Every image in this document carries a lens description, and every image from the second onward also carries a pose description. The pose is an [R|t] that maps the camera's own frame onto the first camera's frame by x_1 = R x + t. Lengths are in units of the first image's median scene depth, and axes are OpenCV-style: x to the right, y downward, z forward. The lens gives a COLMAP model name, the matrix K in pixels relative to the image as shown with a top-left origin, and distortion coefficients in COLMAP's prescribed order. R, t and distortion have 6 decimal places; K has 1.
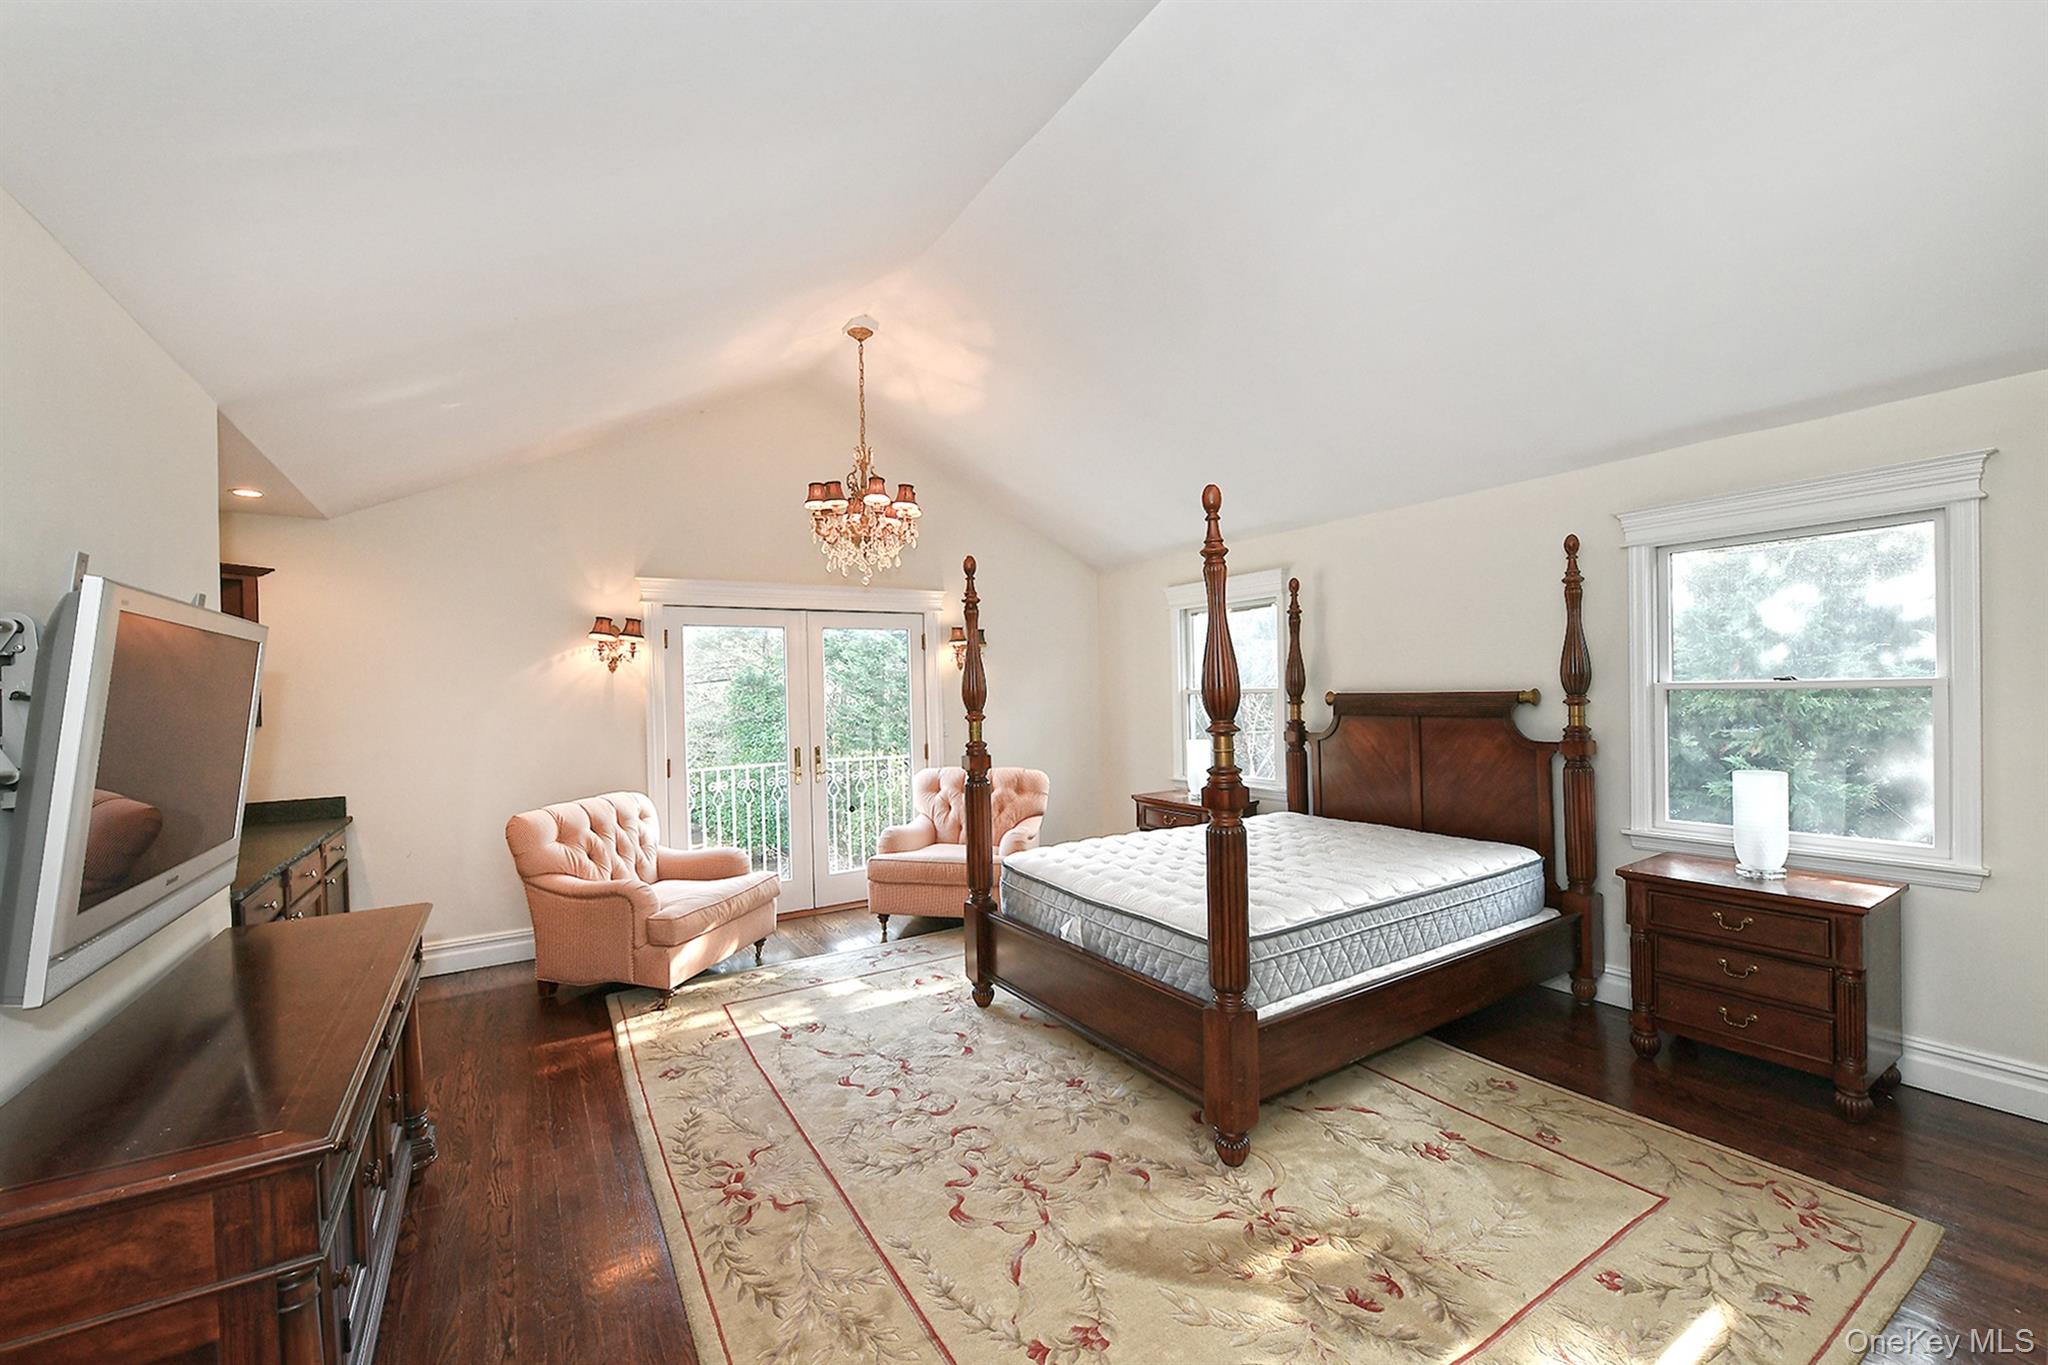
lens RADIAL K [[817.5, 0, 1018.9], [0, 817.5, 718.5], [0, 0, 1]] dist [-0.009241, -0.000225]
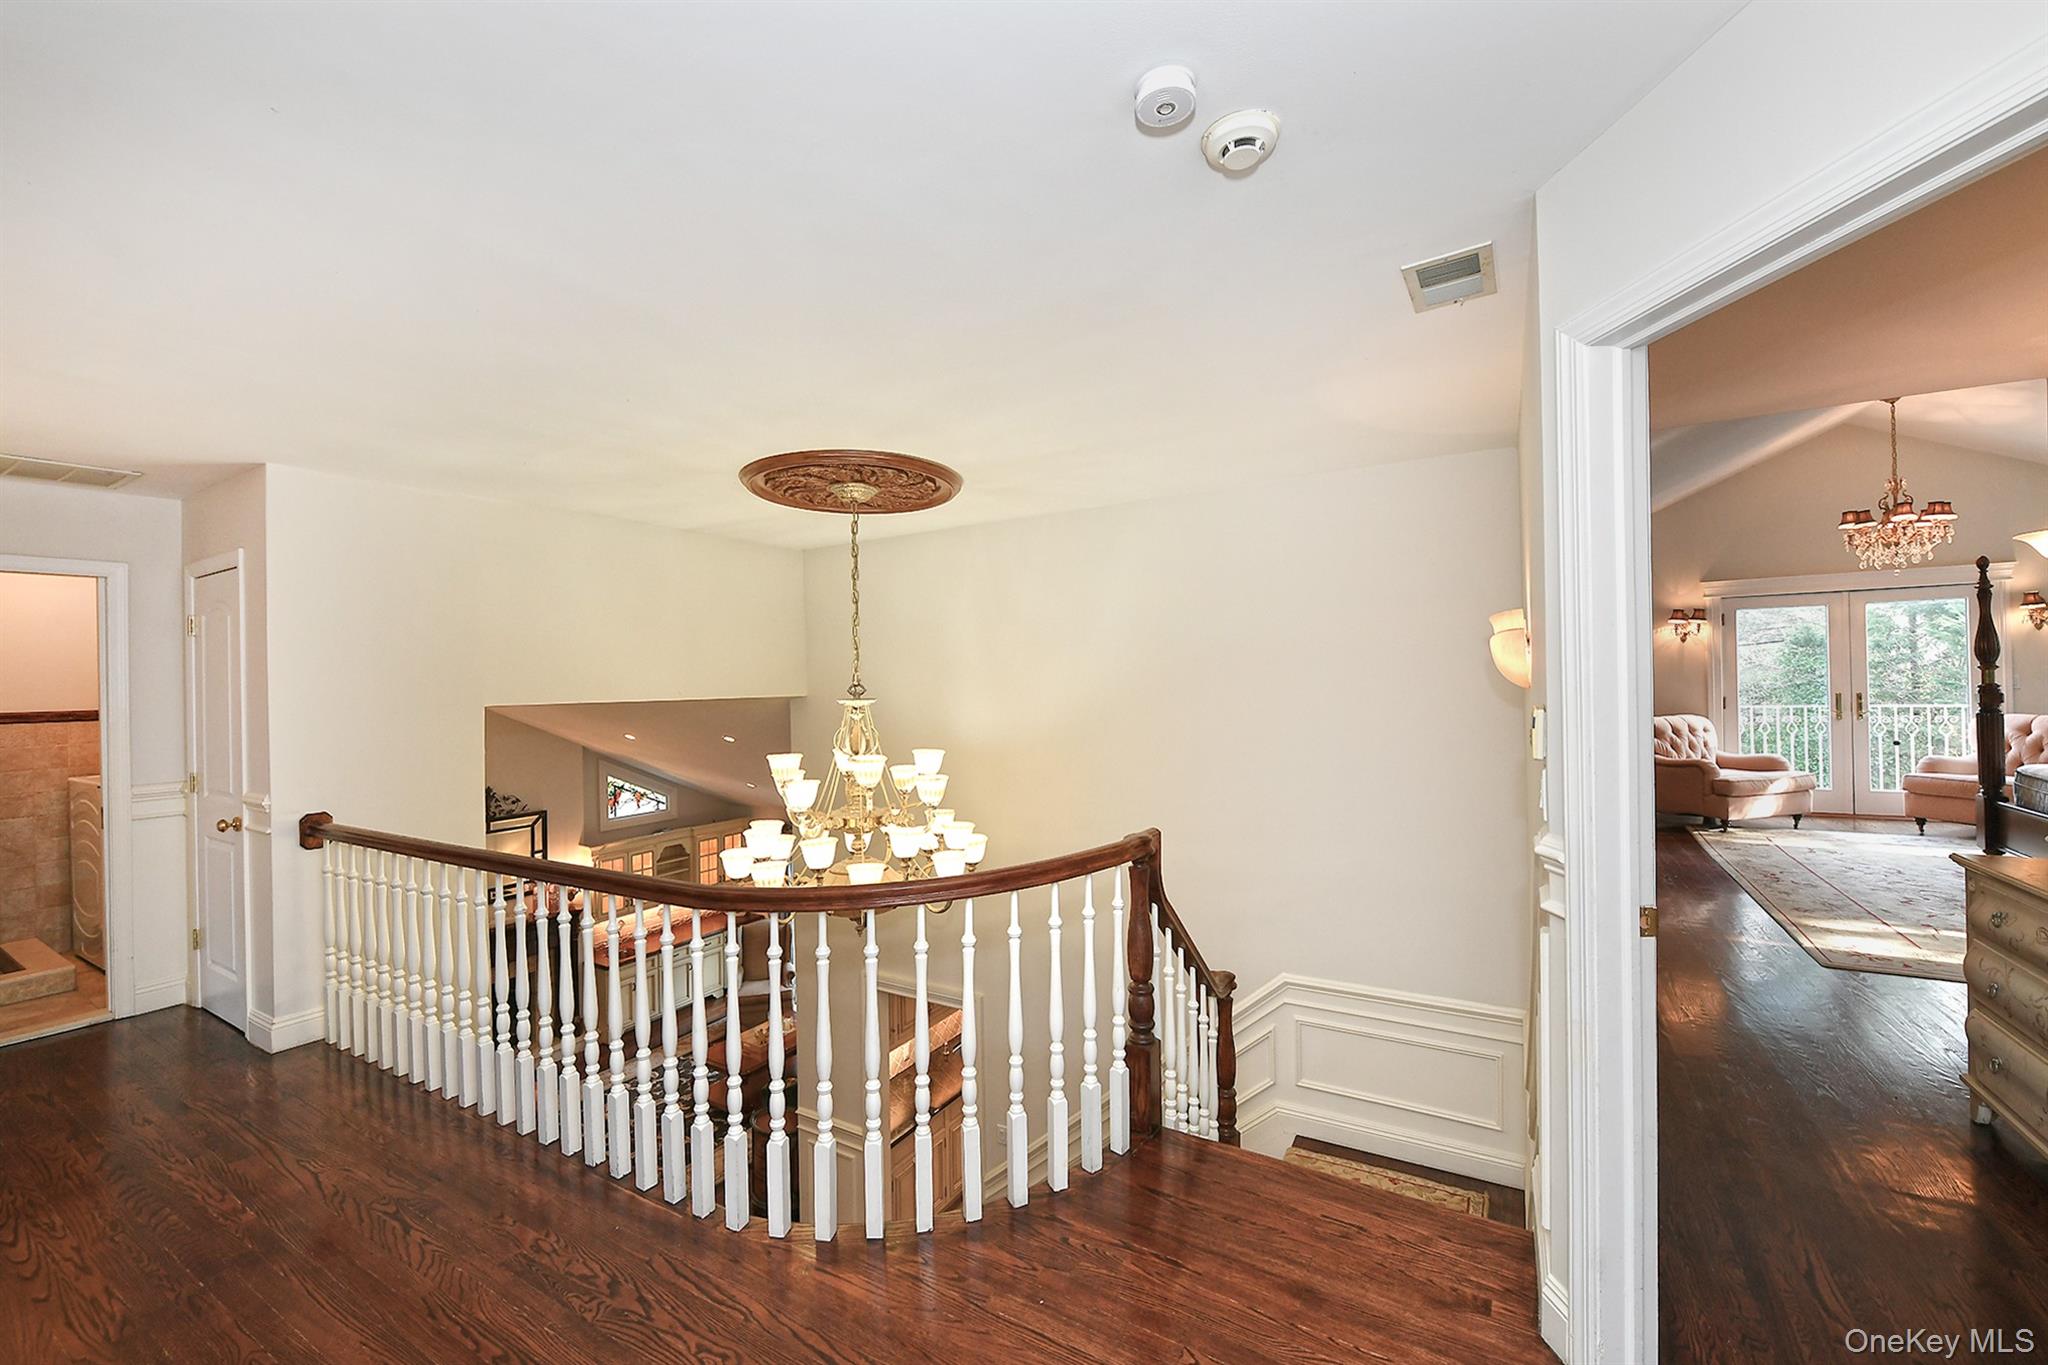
lens RADIAL K [[822.2, 0, 1032.6], [0, 822.2, 666.7], [0, 0, 1]] dist [-0.000271, -0.000078]
pose [[0.468443, -0.001403, -0.883493, 0.358610], [-0.018599, 0.999761, -0.011450, 0.036887], [0.883298, 0.021796, 0.468305, -0.956639]]
